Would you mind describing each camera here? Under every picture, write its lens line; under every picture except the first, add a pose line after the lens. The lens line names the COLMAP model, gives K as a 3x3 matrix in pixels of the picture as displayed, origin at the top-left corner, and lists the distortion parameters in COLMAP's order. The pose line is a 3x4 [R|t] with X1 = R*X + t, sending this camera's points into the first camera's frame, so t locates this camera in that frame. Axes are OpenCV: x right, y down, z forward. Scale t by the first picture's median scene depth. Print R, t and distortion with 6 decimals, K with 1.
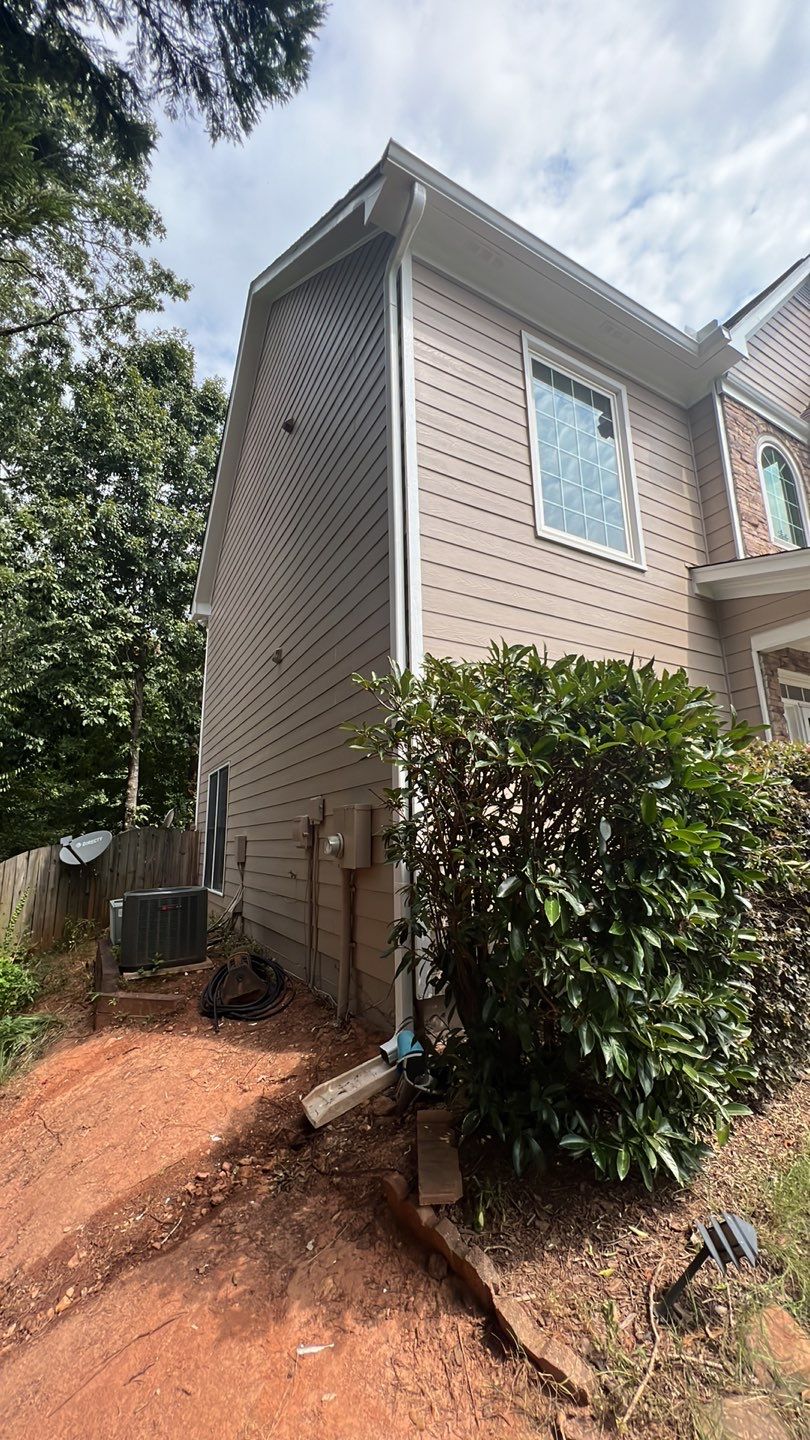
lens RADIAL K [[546.8, 0, 405.0], [0, 546.8, 720.0], [0, 0, 1]] dist [0.004133, 0.000289]
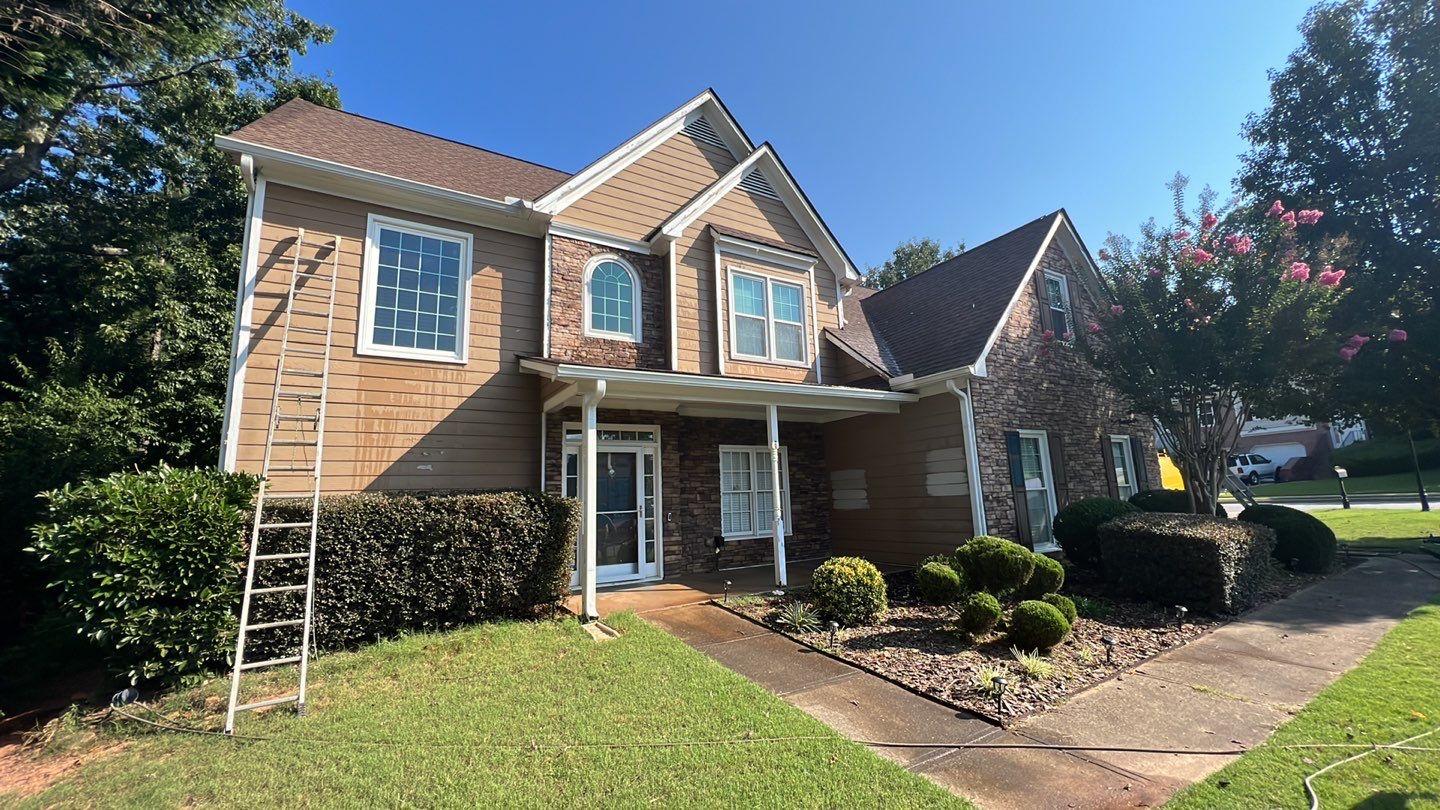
lens RADIAL K [[550.0, 0, 718.2], [0, 550.0, 408.6], [0, 0, 1]] dist [0.001560, 0.000043]
pose [[0.999276, -0.009940, 0.036732, 1.004437], [0.008139, 0.998772, 0.048860, -0.196810], [-0.037173, -0.048526, 0.998130, -0.550251]]
